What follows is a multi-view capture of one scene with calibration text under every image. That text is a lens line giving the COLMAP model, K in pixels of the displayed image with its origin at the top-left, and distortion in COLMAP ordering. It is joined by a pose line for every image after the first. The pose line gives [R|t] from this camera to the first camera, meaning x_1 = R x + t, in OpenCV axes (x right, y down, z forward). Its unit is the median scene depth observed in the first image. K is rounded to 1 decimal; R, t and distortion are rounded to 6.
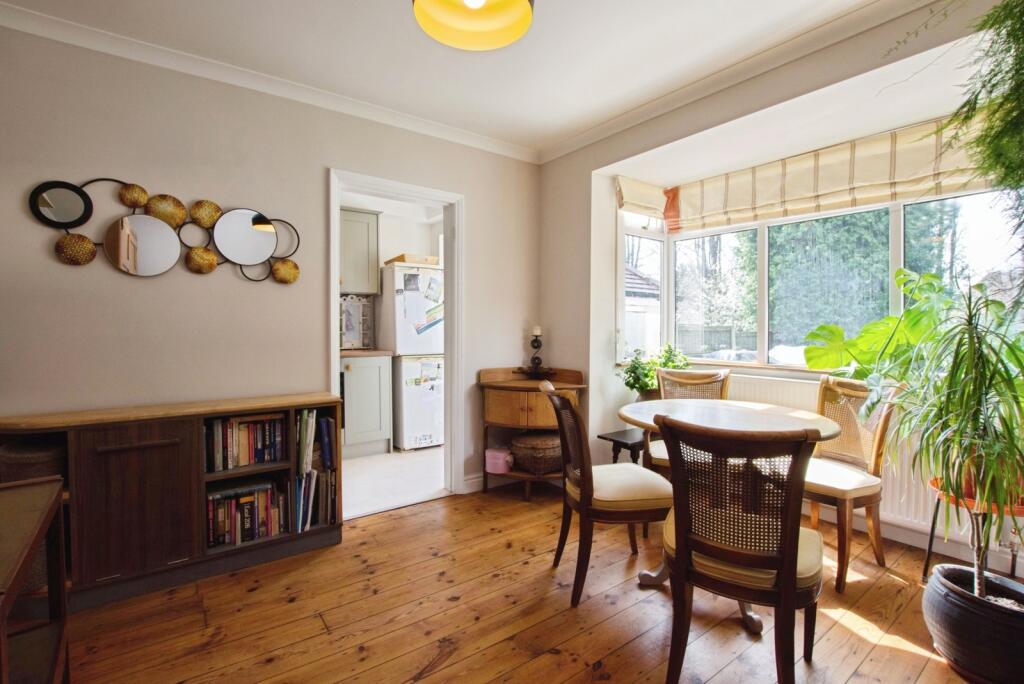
lens RADIAL K [[467.6, 0, 512.9], [0, 467.6, 335.3], [0, 0, 1]] dist [-0.022107, -0.000120]
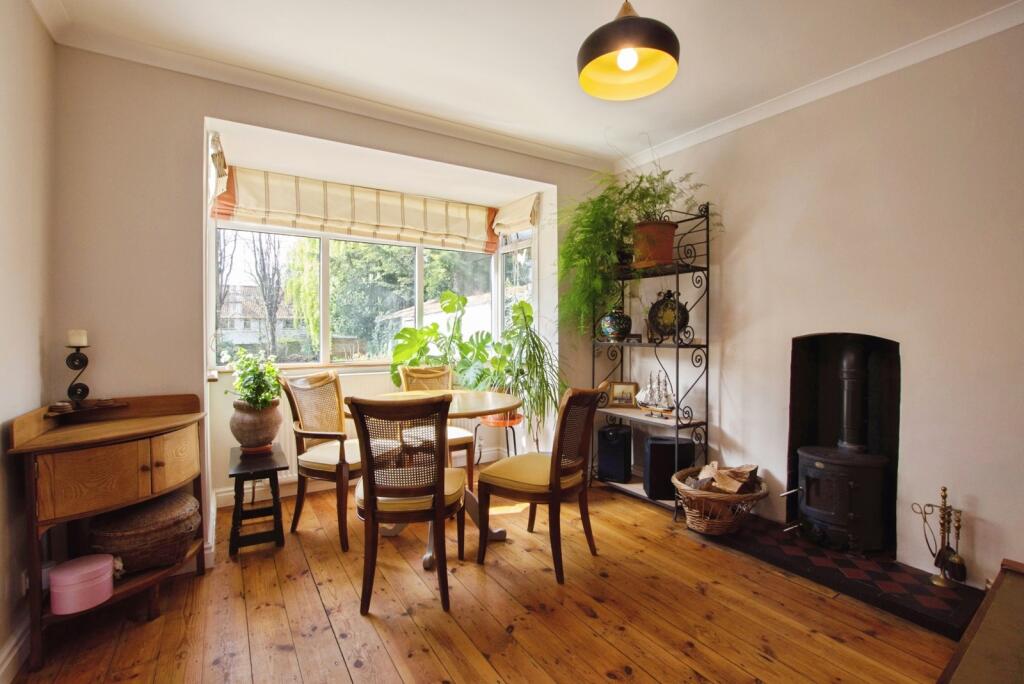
lens RADIAL K [[467.6, 0, 513.3], [0, 467.6, 338.6], [0, 0, 1]] dist [-0.022107, -0.000120]
pose [[0.069582, -0.021184, 0.997351, -0.556257], [0.024021, 0.999520, 0.019554, -0.008594], [-0.997287, 0.022597, 0.070058, 0.514945]]
